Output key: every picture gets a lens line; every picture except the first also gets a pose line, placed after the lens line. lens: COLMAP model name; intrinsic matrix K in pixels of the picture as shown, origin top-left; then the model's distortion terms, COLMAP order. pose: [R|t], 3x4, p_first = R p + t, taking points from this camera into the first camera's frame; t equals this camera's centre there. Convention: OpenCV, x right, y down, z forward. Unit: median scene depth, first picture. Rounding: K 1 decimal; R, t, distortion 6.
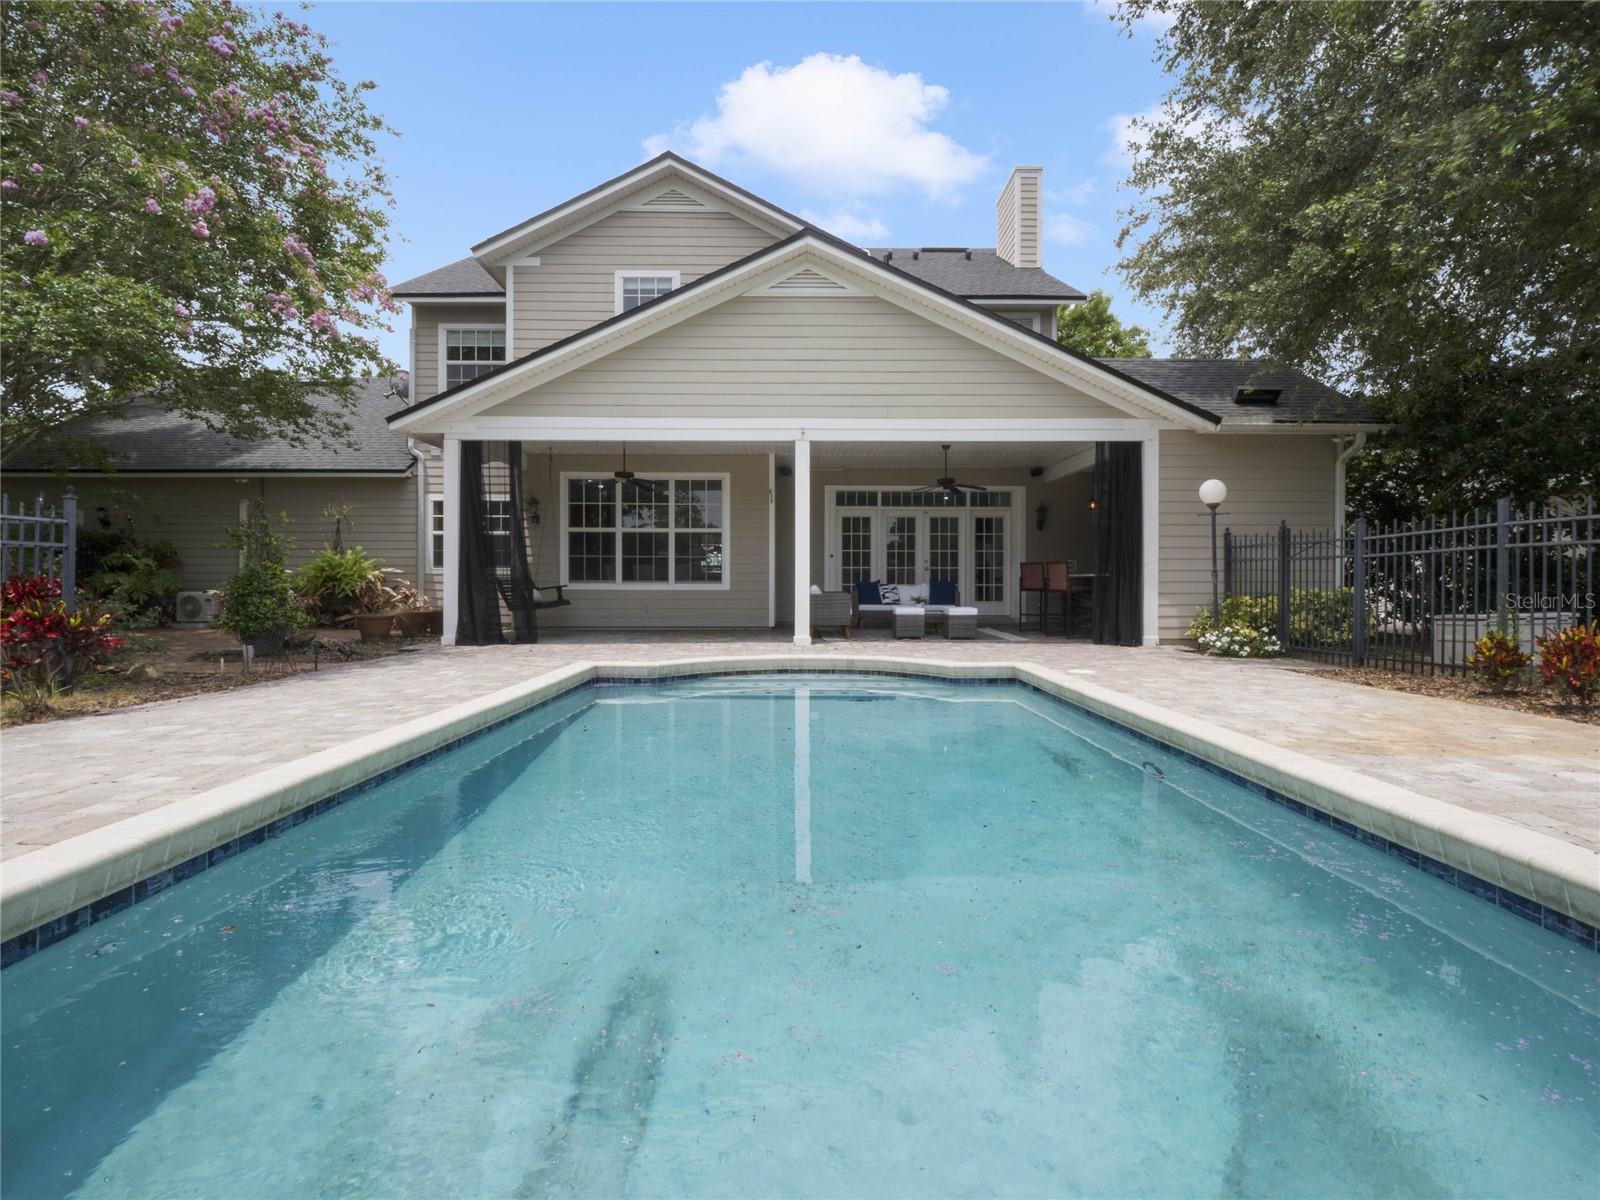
lens RADIAL K [[775.1, 0, 808.0], [0, 775.1, 591.5], [0, 0, 1]] dist [0.016790, -0.000106]
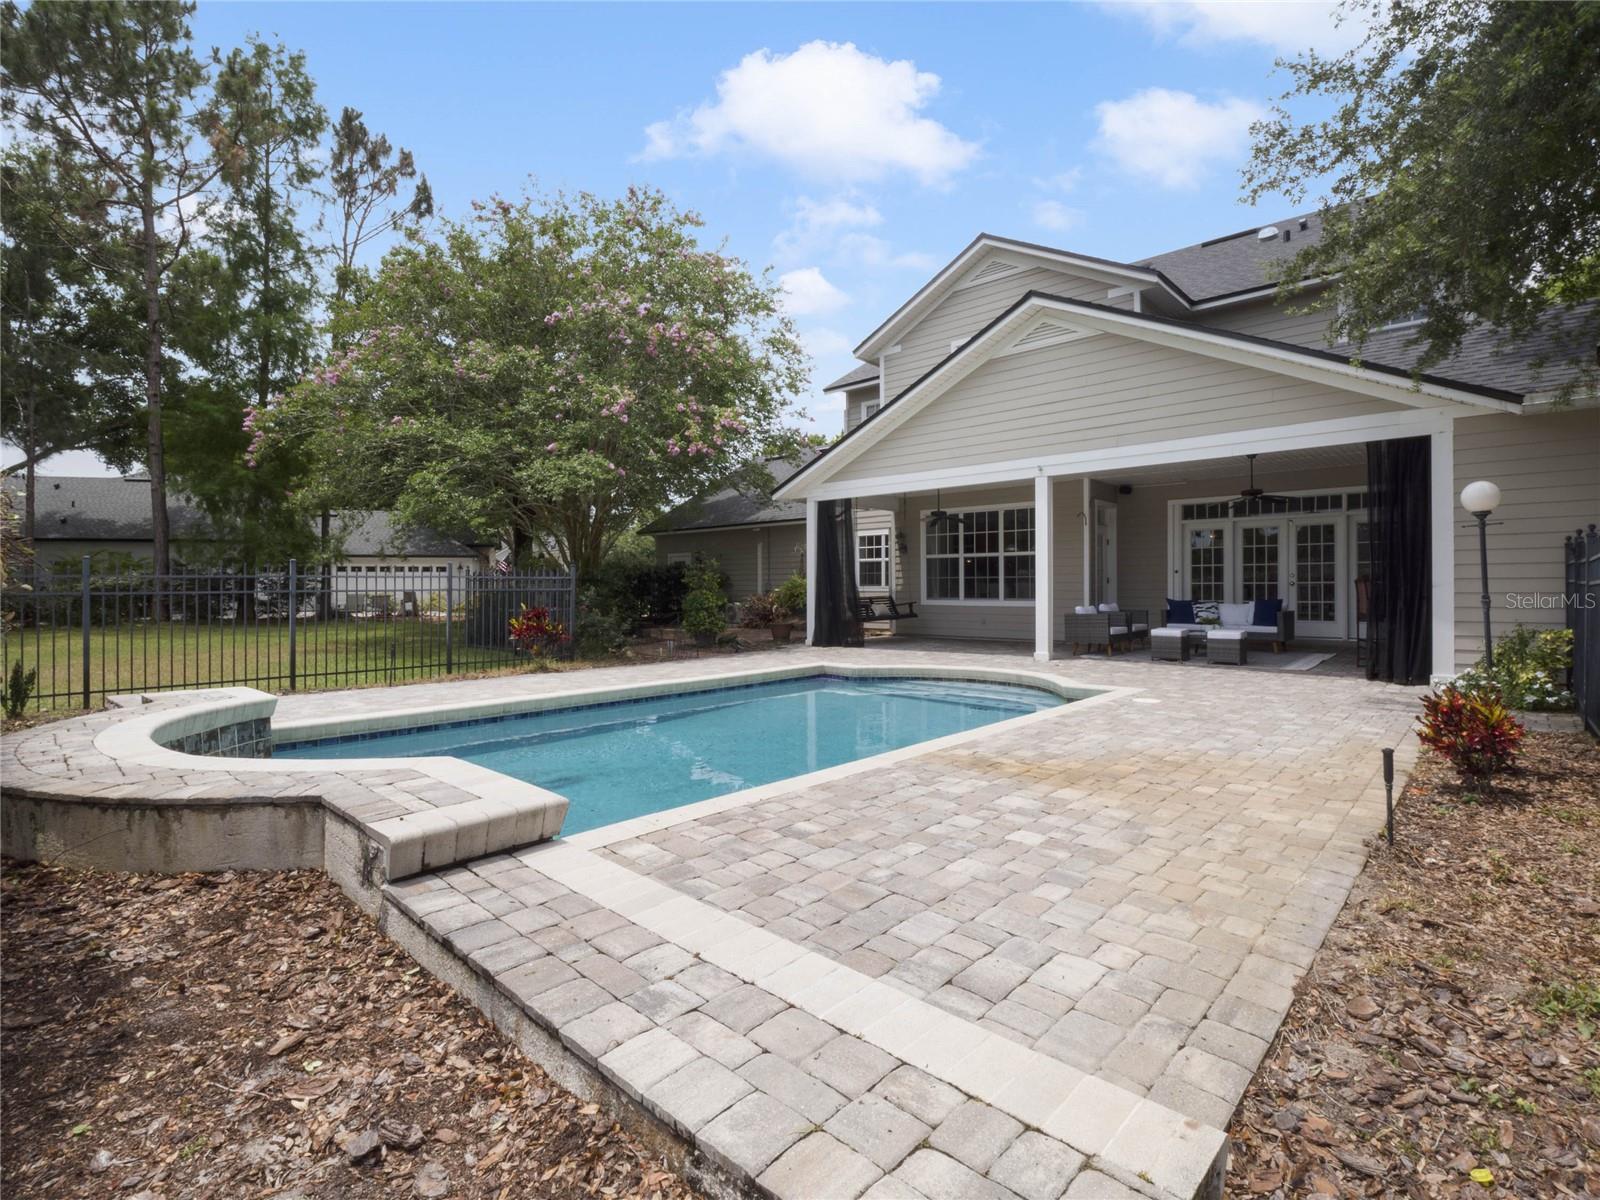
lens RADIAL K [[775.1, 0, 808.0], [0, 775.1, 591.5], [0, 0, 1]] dist [0.016790, -0.000106]
pose [[0.739789, -0.003039, -0.672832, 0.482461], [0.001184, 0.999994, -0.003215, -0.025667], [0.672838, 0.001581, 0.739788, -0.049164]]
